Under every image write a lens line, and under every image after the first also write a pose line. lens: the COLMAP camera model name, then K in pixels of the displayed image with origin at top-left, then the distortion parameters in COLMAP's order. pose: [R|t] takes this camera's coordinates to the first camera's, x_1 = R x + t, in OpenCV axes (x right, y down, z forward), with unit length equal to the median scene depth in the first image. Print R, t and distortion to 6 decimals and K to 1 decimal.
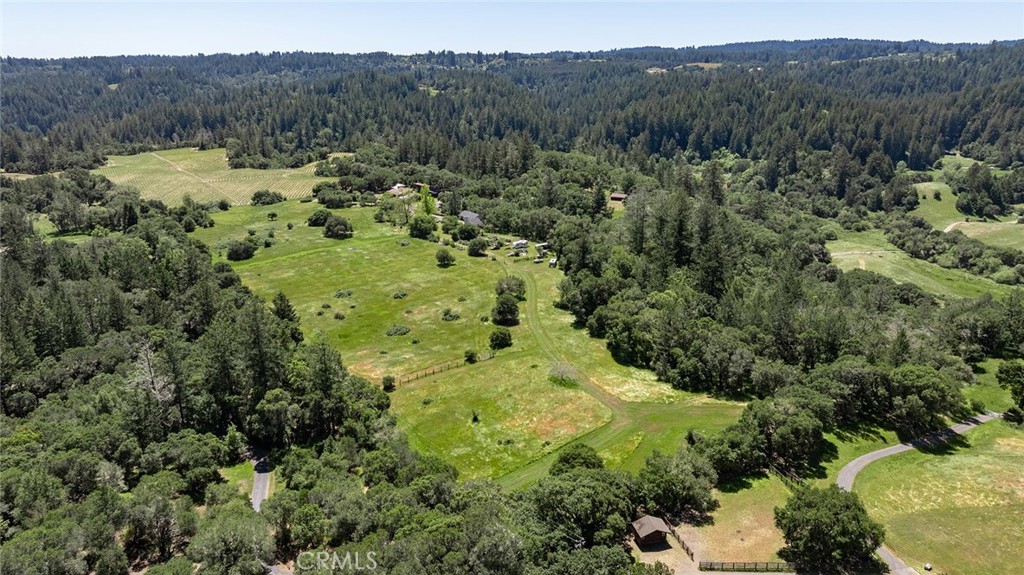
lens RADIAL K [[727.5, 0, 514.9], [0, 727.5, 285.4], [0, 0, 1]] dist [-0.014505, 0.024828]
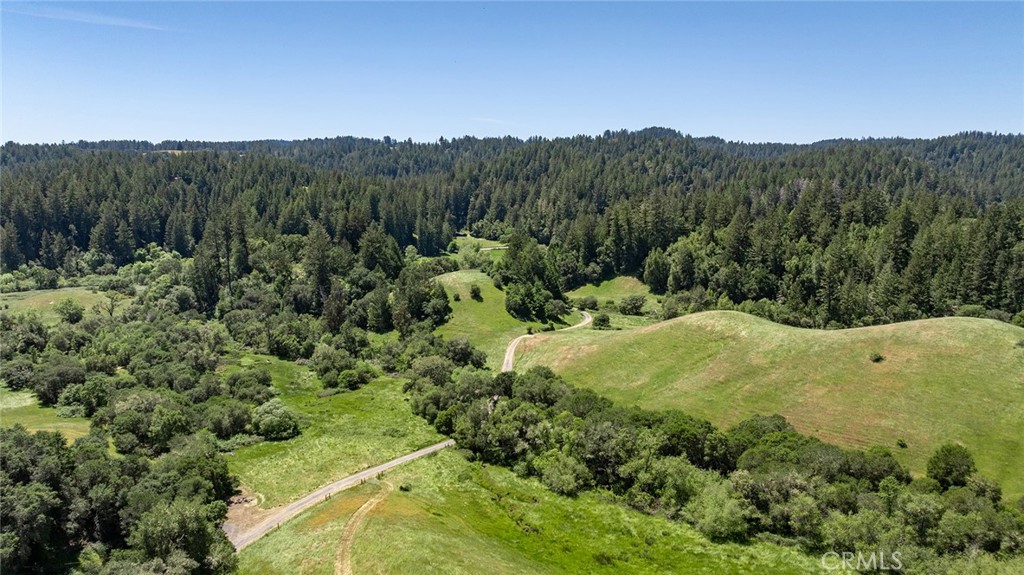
lens RADIAL K [[727.5, 0, 512.1], [0, 727.5, 285.6], [0, 0, 1]] dist [-0.014505, 0.024828]
pose [[0.808809, -0.093752, 0.580550, 0.221641], [0.173152, 0.981413, -0.082745, -0.063232], [-0.562002, 0.167448, 0.810009, 0.422601]]
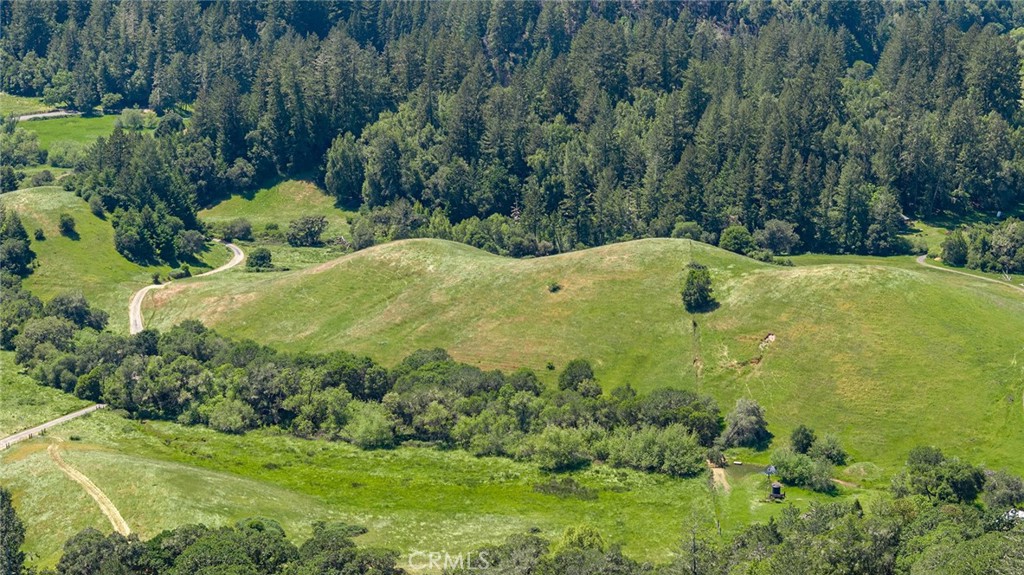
lens RADIAL K [[2081.1, 0, 510.9], [0, 2081.1, 289.9], [0, 0, 1]] dist [-0.054914, 0.000000]
pose [[0.639936, -0.174341, 0.748390, -0.079515], [0.224468, 0.973855, 0.034926, -0.063662], [-0.734912, 0.145639, 0.662339, 0.086837]]
